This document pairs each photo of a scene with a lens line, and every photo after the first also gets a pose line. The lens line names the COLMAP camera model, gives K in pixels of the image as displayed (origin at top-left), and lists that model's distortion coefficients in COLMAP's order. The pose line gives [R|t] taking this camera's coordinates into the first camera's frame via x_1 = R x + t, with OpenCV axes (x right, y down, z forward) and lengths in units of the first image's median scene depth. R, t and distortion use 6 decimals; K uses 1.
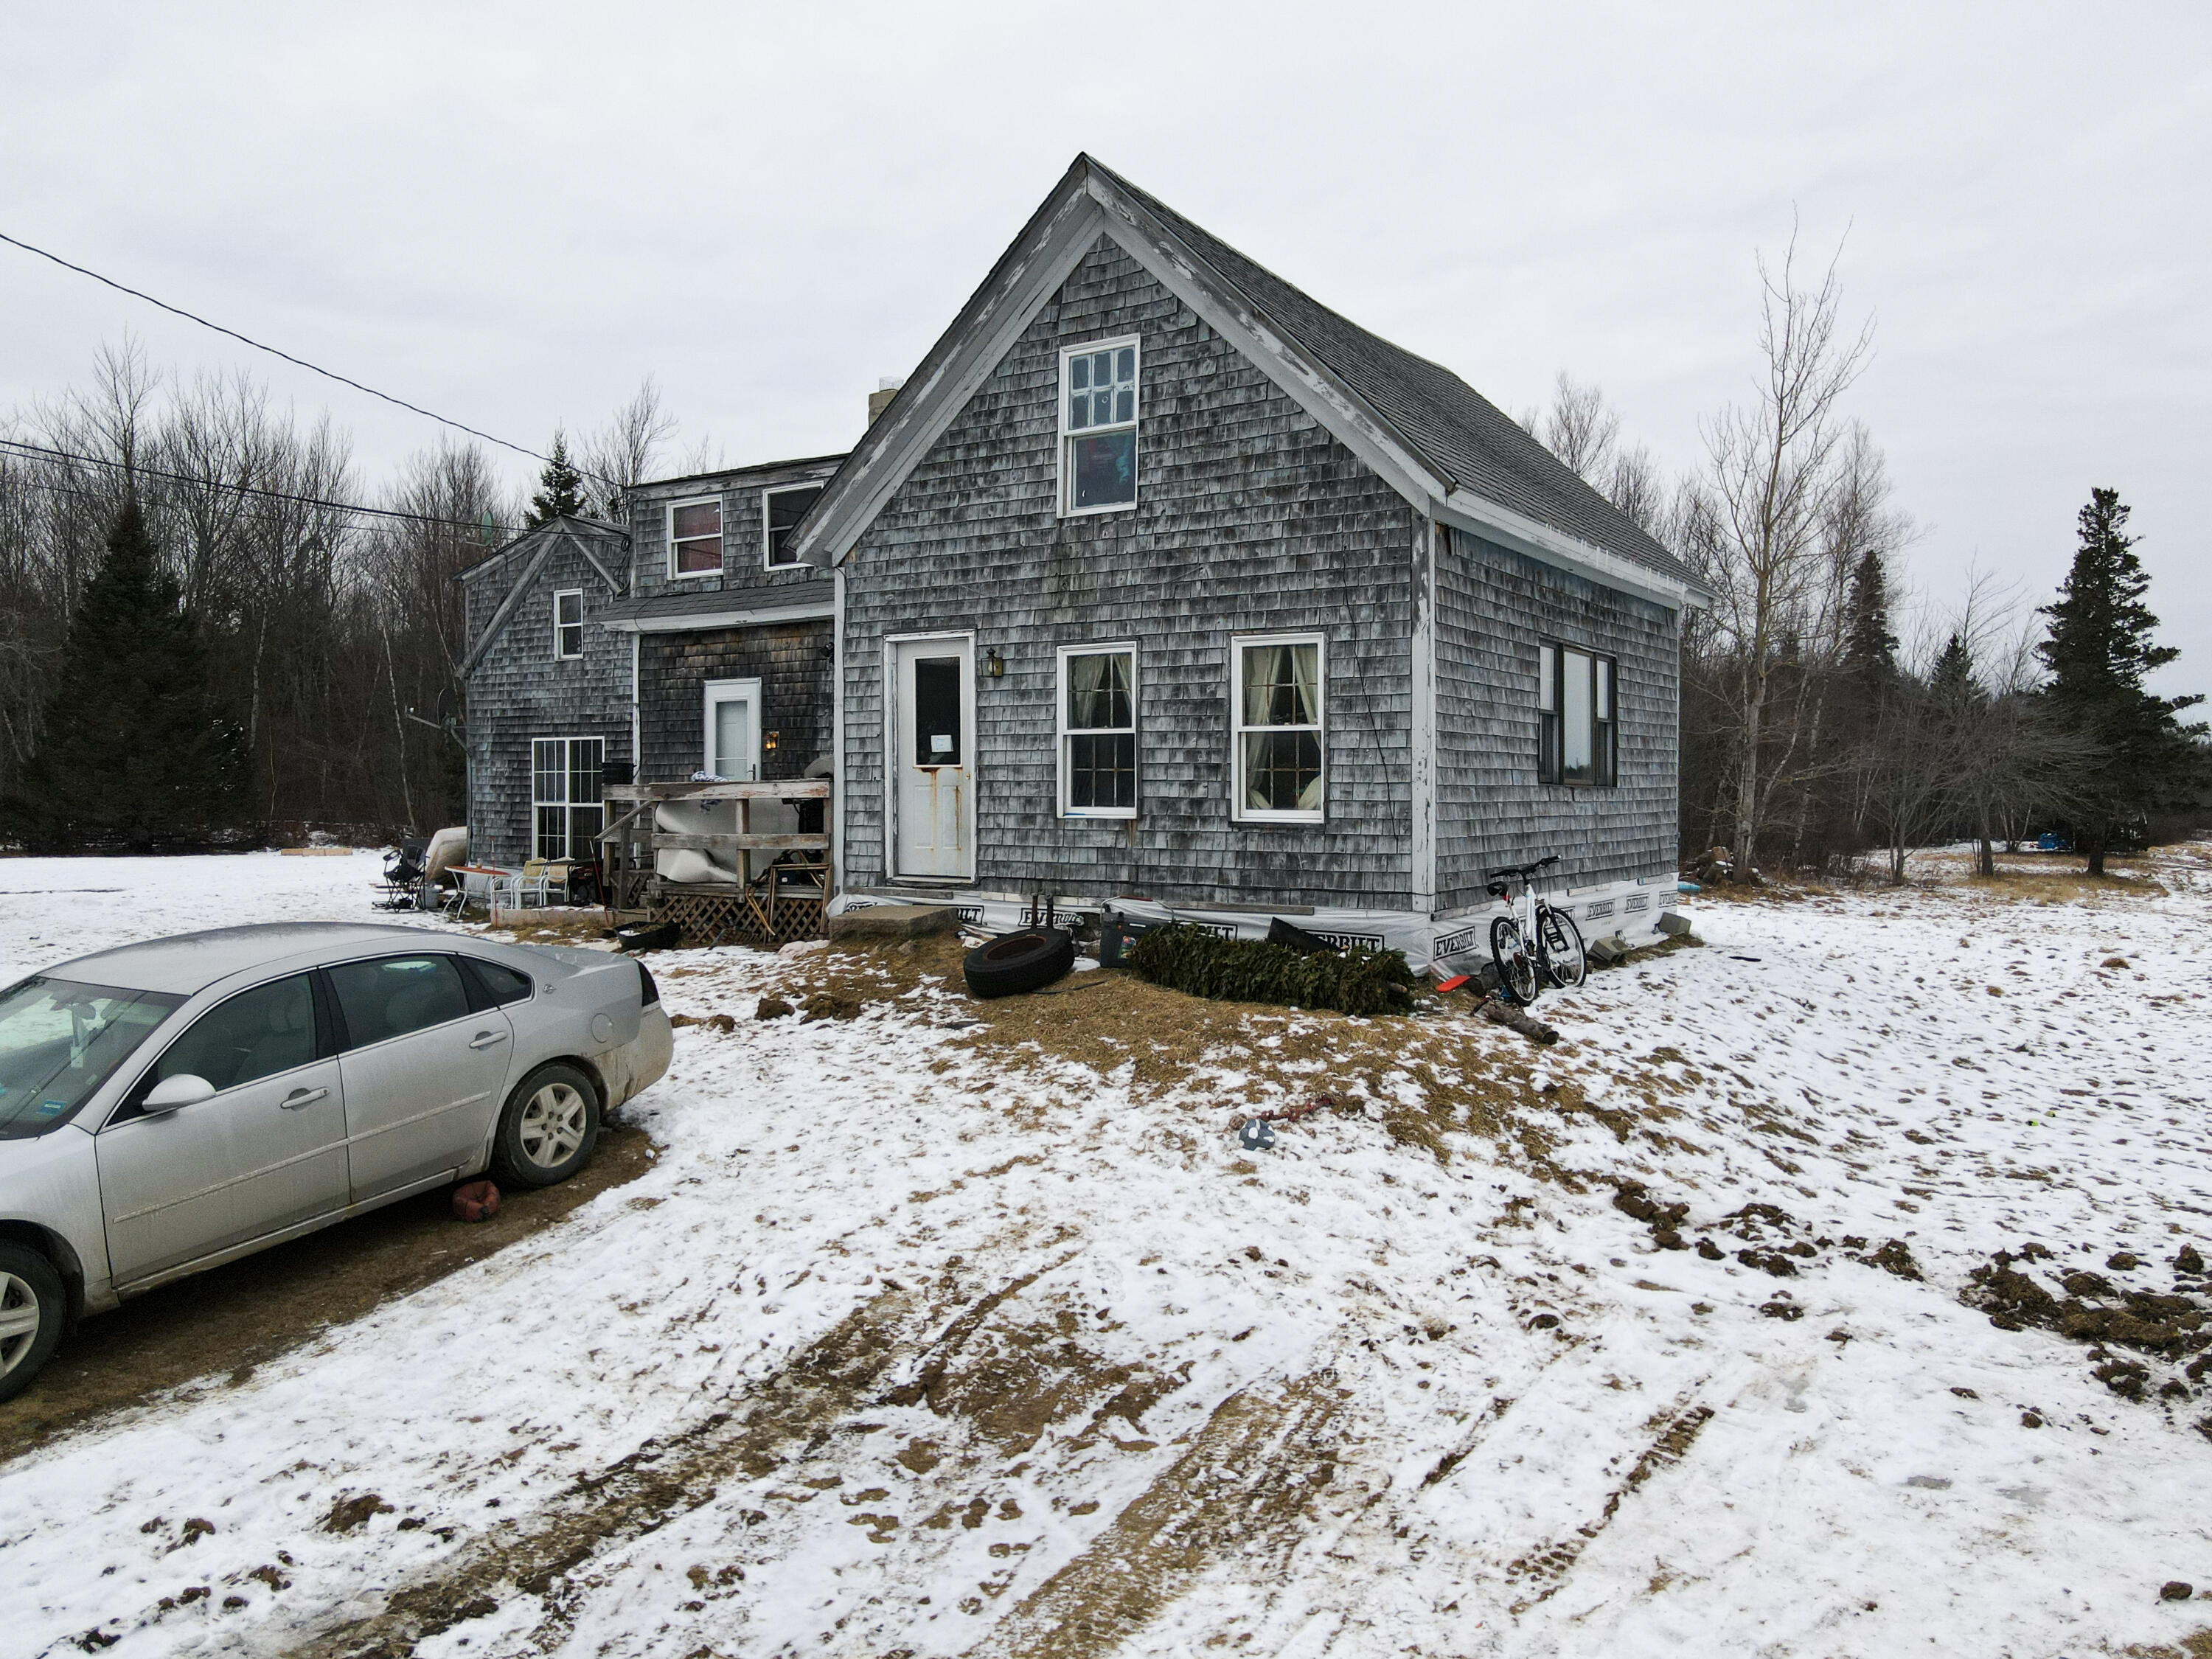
lens RADIAL K [[1589.4, 0, 1161.4], [0, 1589.4, 789.2], [0, 0, 1]] dist [-0.001757, 0.001211]
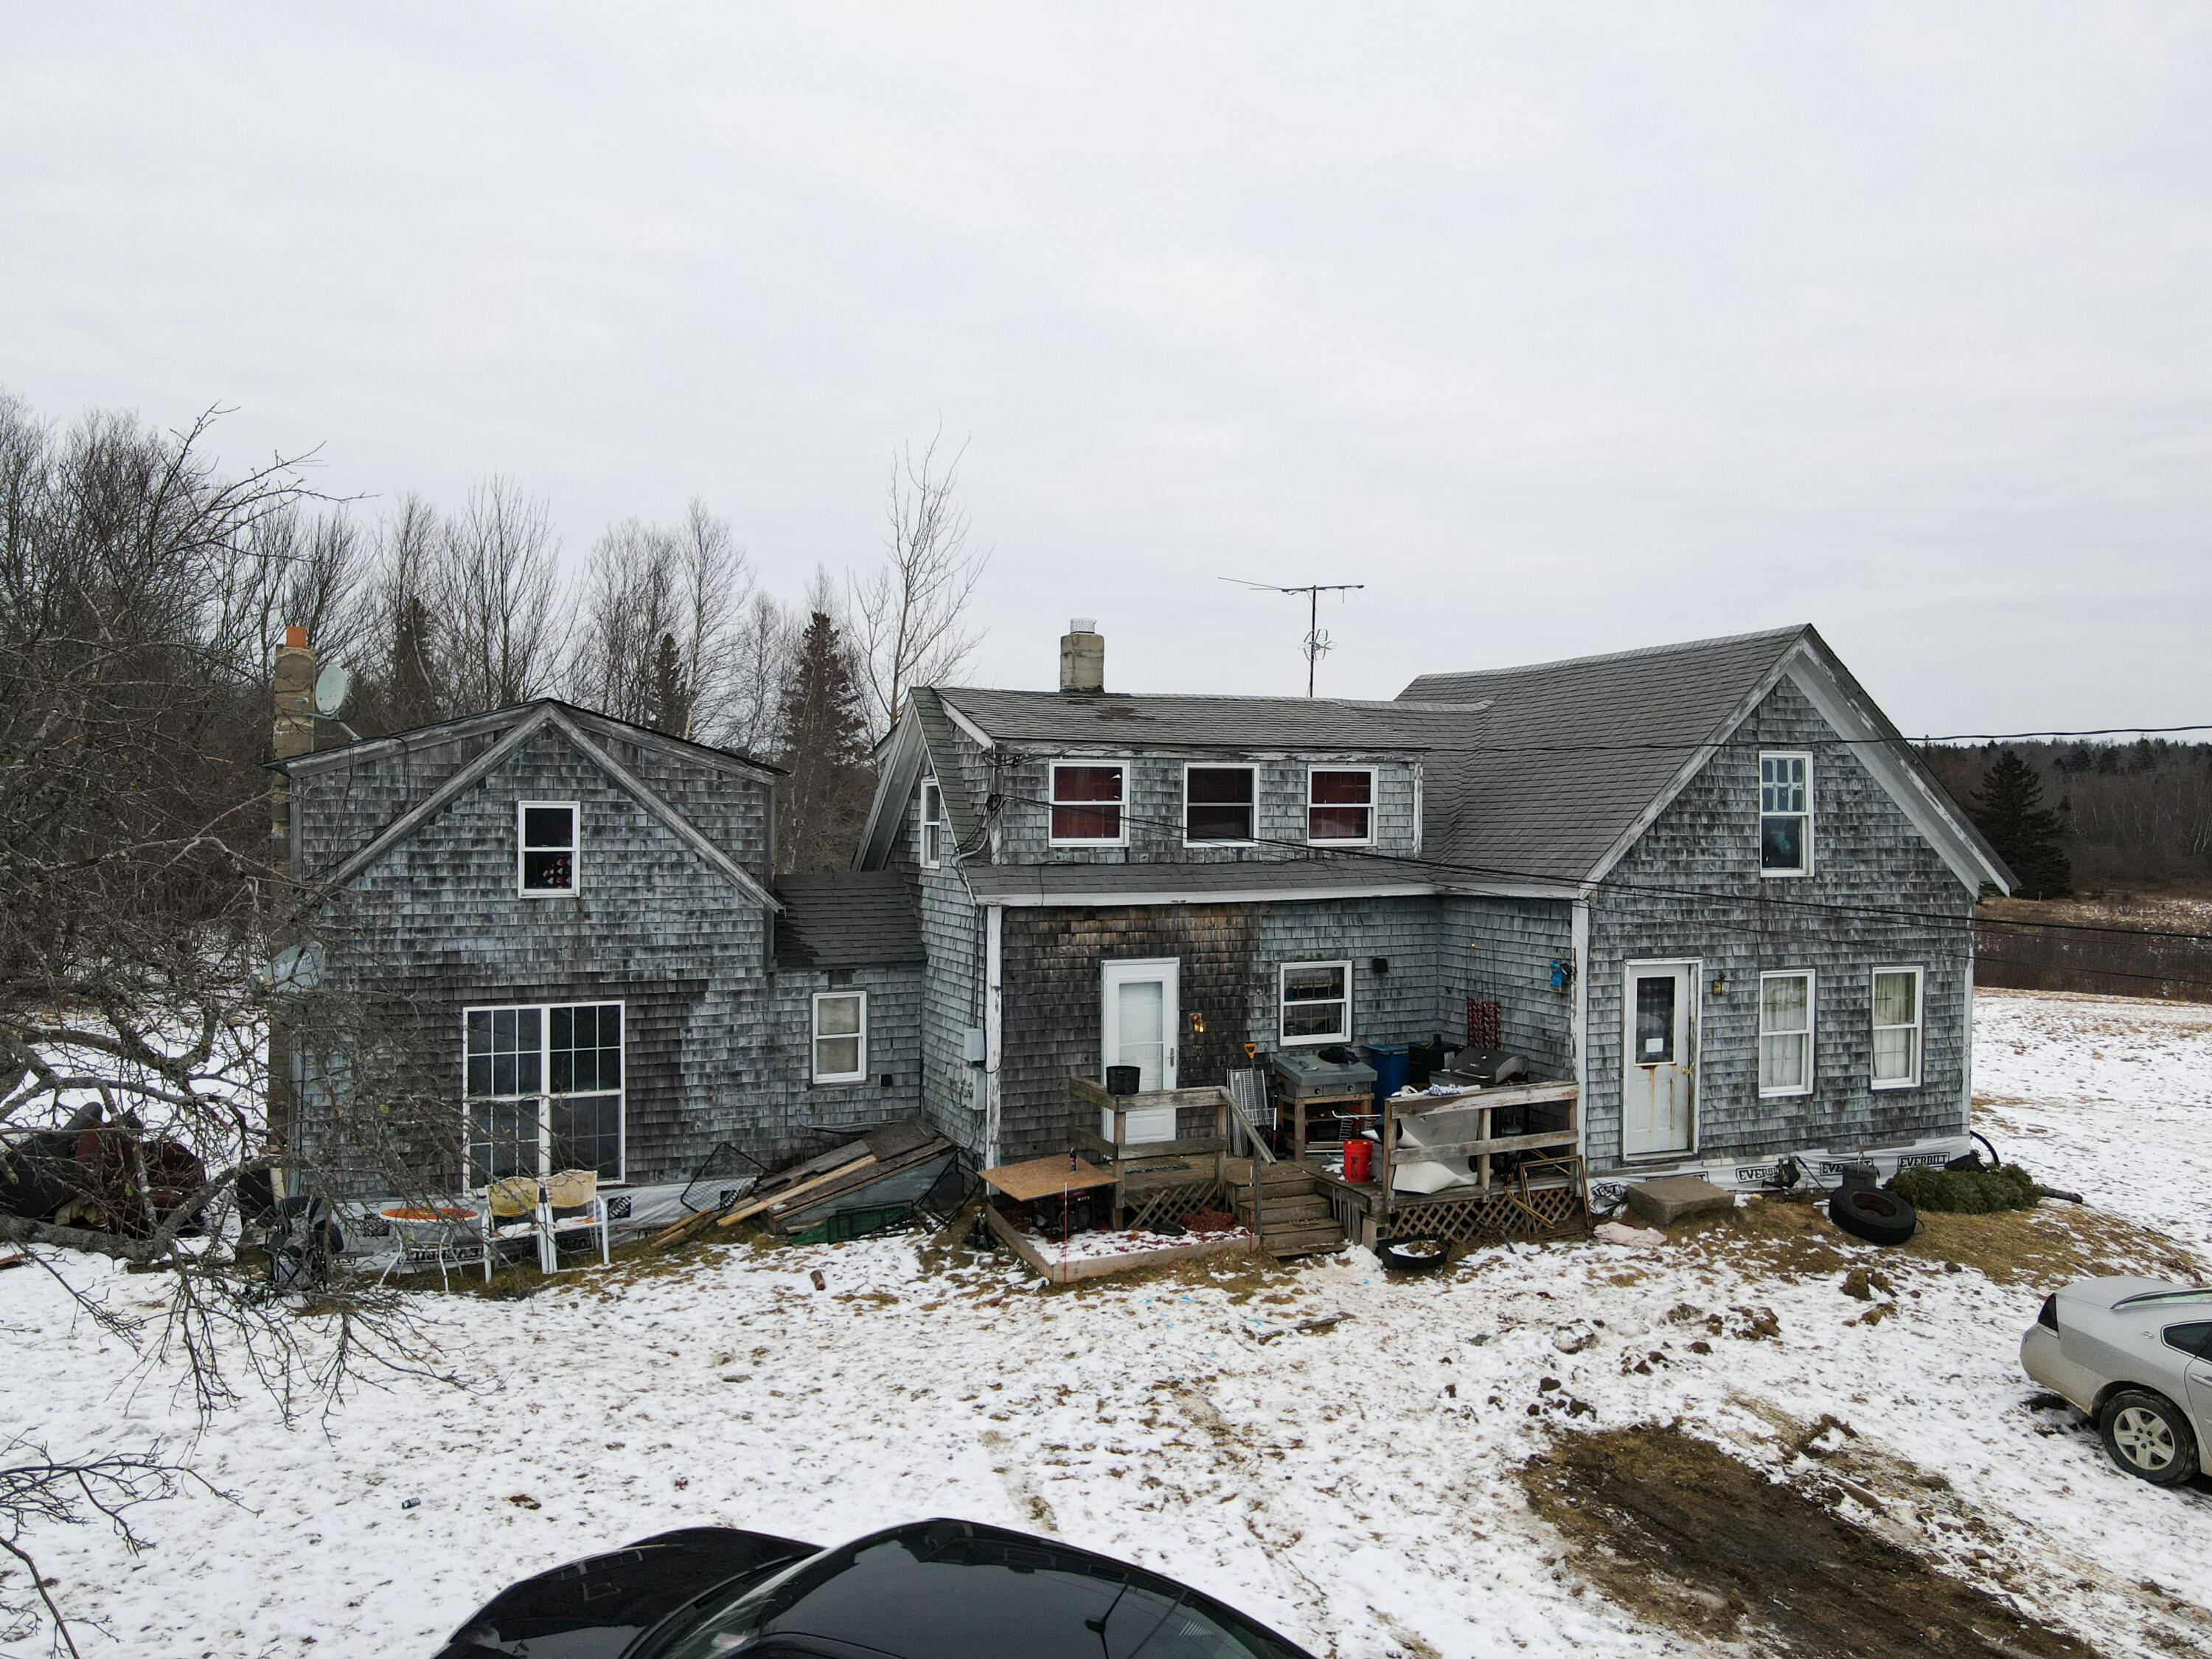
lens RADIAL K [[1634.4, 0, 1133.4], [0, 1634.4, 802.7], [0, 0, 1]] dist [0.011091, 0.027158]
pose [[0.566349, 0.002179, 0.824163, -1.492837], [-0.007722, 0.999967, 0.002662, -0.229168], [-0.824130, -0.007871, 0.566347, 0.637126]]
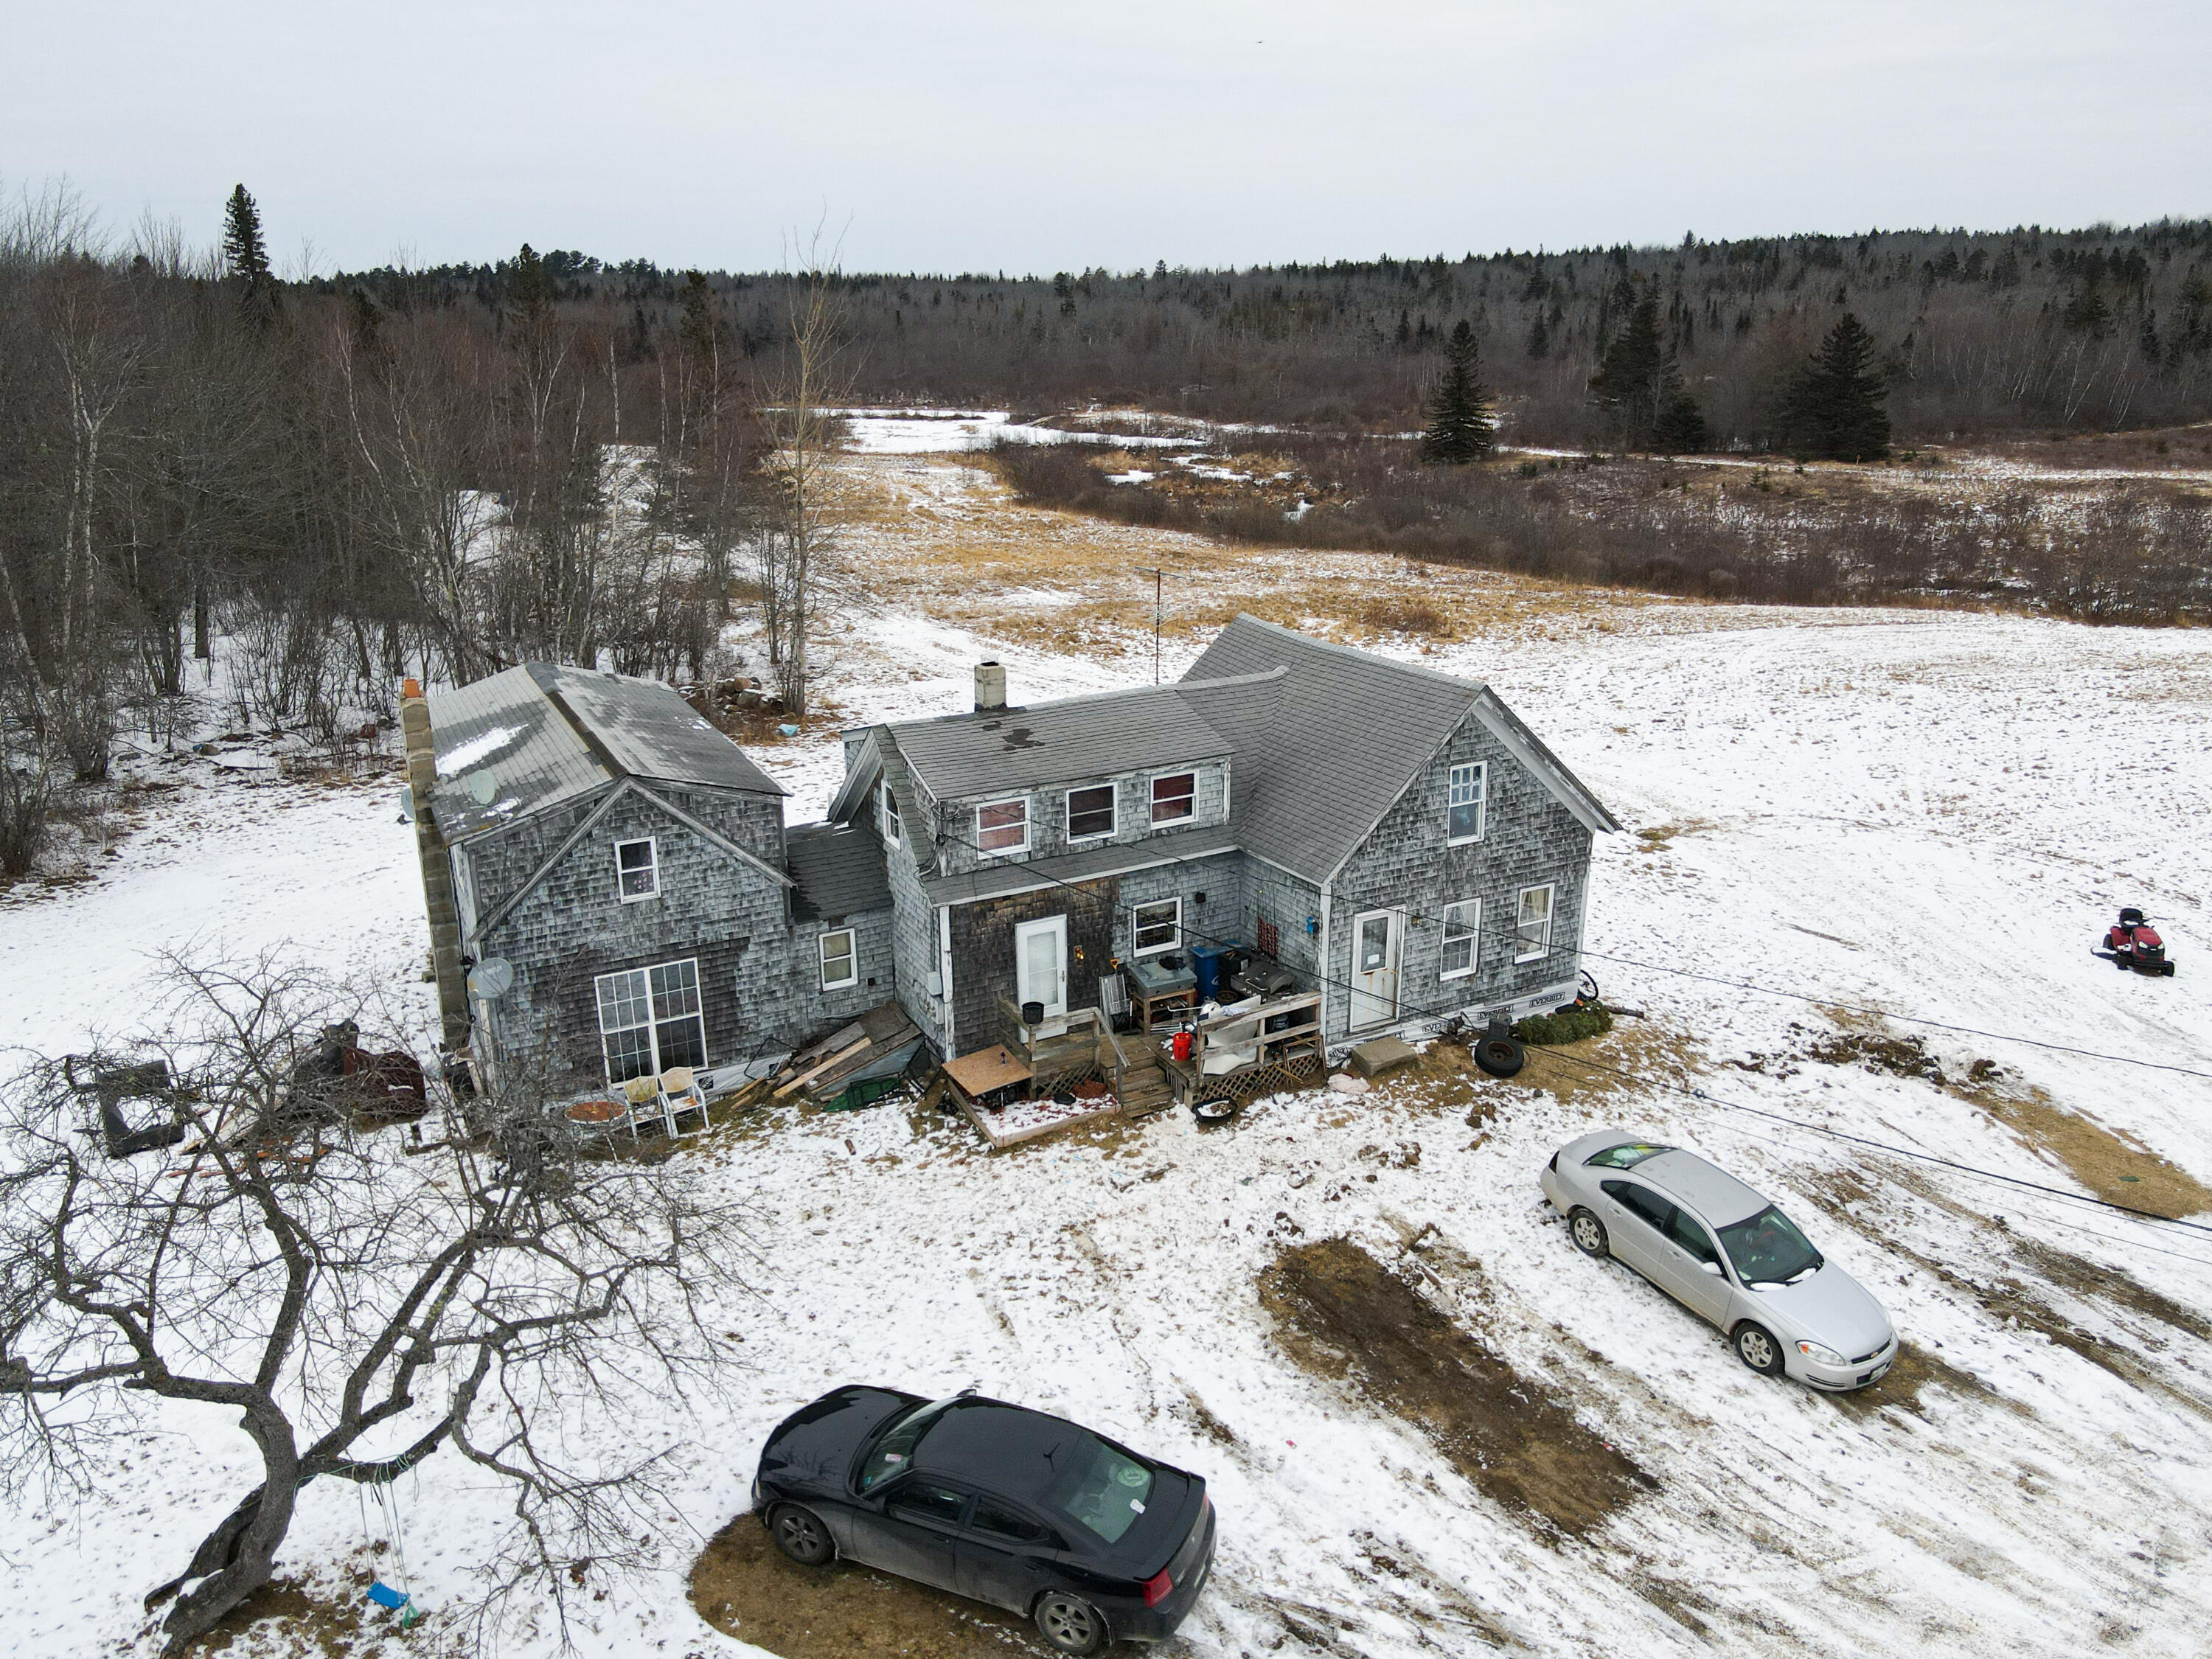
lens RADIAL K [[1641.5, 0, 1145.2], [0, 1641.5, 798.4], [0, 0, 1]] dist [-0.006697, 0.004097]
pose [[0.495789, -0.258688, 0.829020, -1.972634], [0.003230, 0.955147, 0.296114, -0.847233], [-0.868437, -0.144133, 0.474387, 0.331941]]
